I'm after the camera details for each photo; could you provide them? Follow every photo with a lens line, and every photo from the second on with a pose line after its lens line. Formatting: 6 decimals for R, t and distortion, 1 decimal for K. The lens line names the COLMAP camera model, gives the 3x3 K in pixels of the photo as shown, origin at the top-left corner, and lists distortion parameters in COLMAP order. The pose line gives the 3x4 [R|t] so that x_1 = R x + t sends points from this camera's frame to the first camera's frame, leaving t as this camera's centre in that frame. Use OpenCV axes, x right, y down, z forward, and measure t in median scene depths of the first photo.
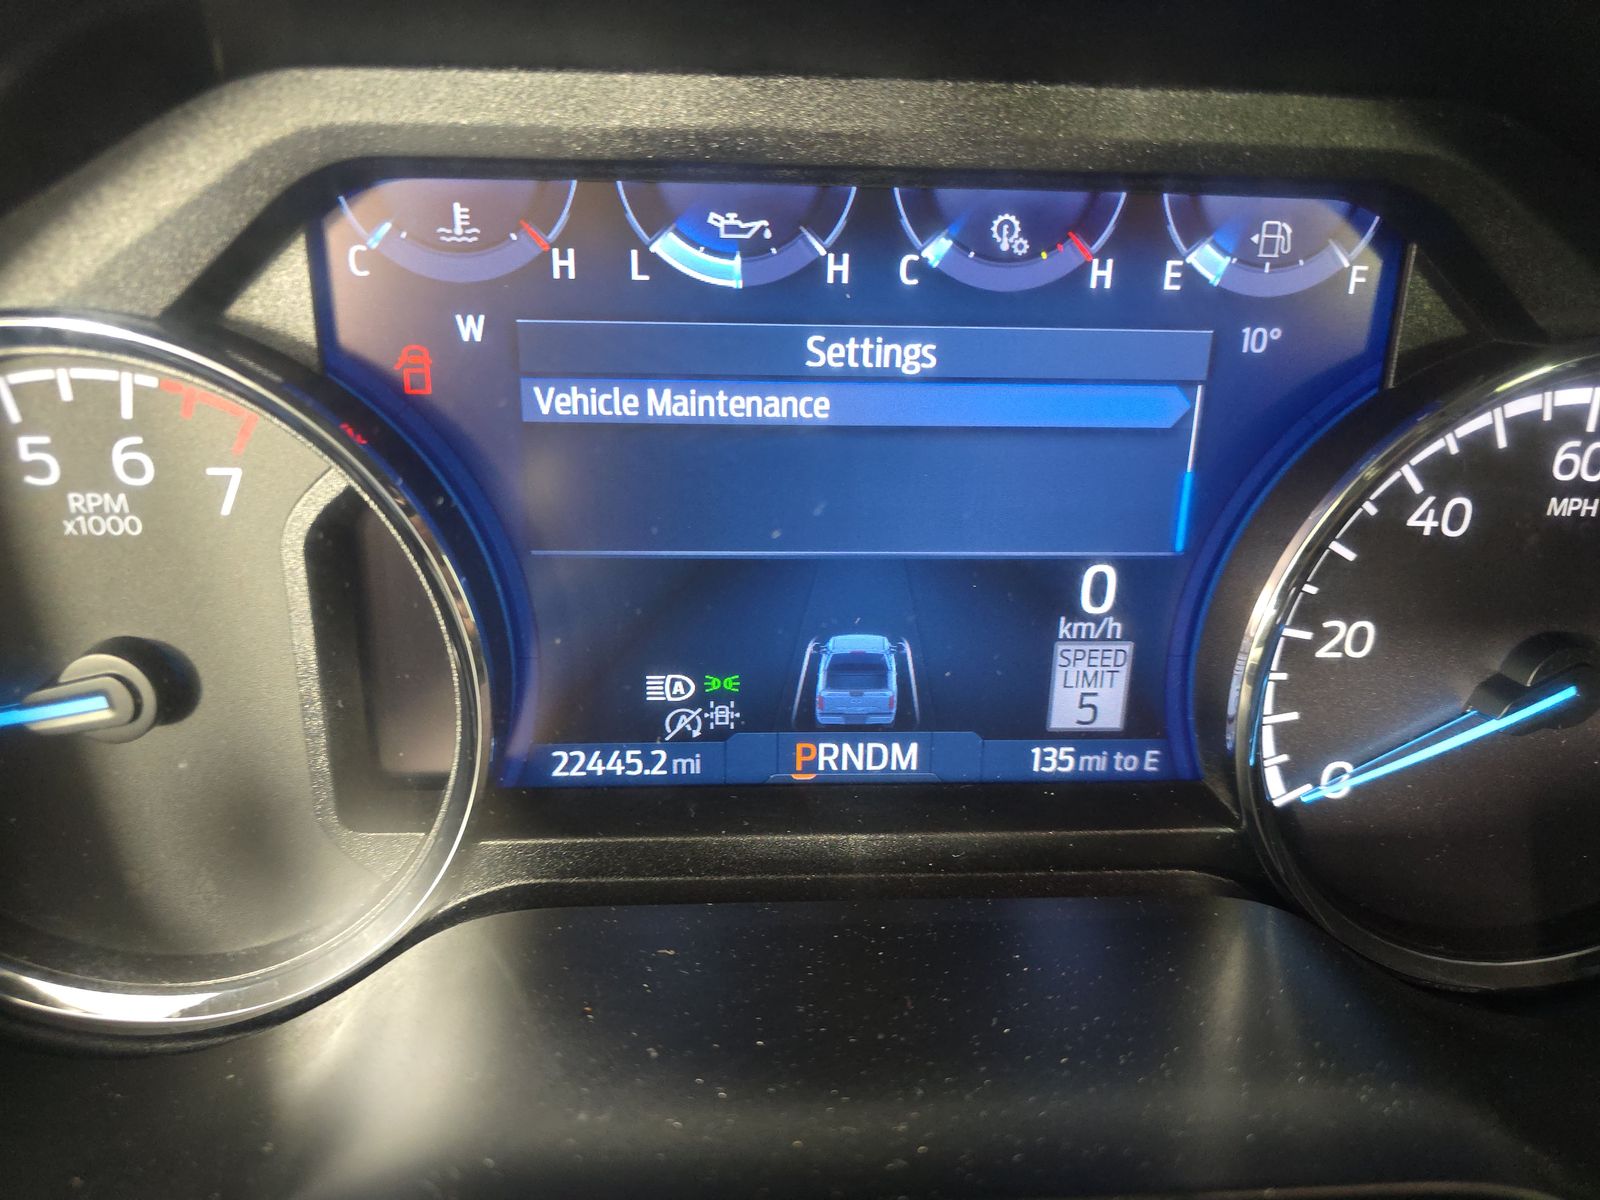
lens RADIAL K [[1081.3, 0, 804.3], [0, 1081.3, 598.3], [0, 0, 1]] dist [-0.000138, -0.016231]
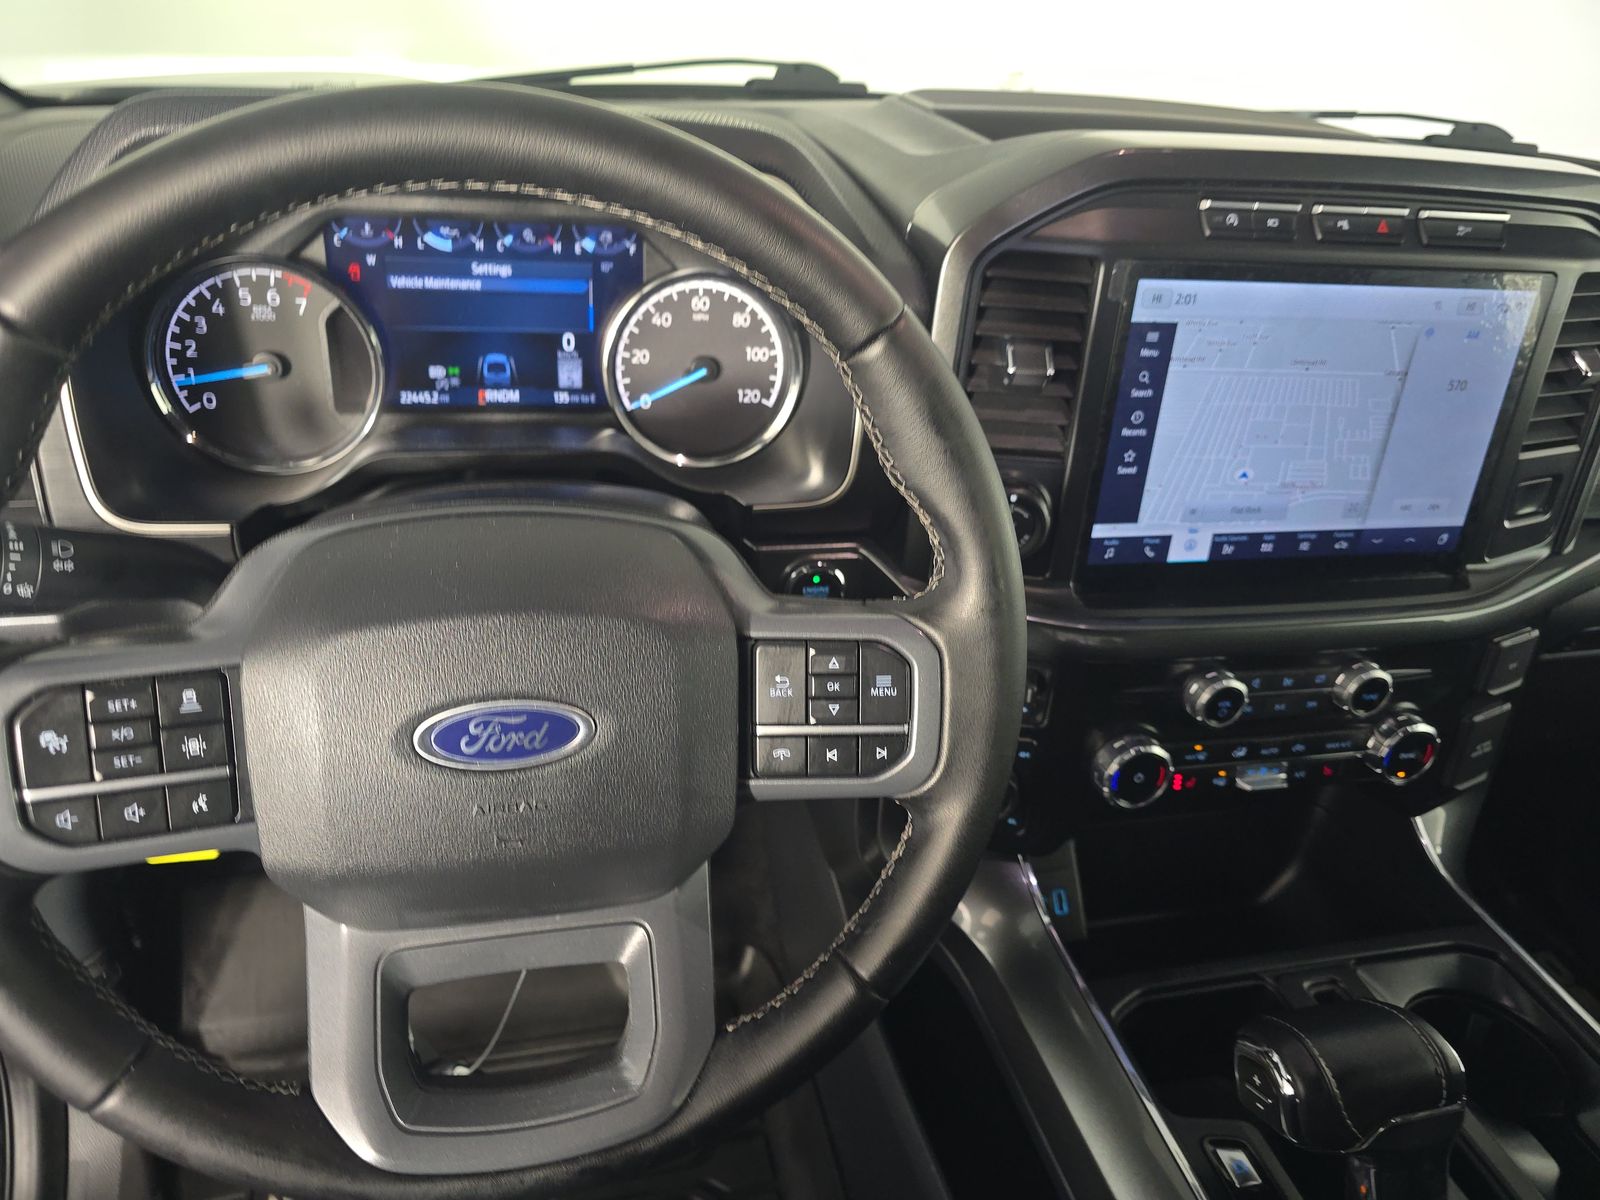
lens RADIAL K [[1081.3, 0, 817.0], [0, 1081.3, 608.5], [0, 0, 1]] dist [-0.000138, -0.016231]
pose [[0.982073, -0.037664, 0.184702, 0.406057], [0.018916, 0.994580, 0.102235, 0.522790], [-0.187552, -0.096908, 0.977463, -2.700446]]
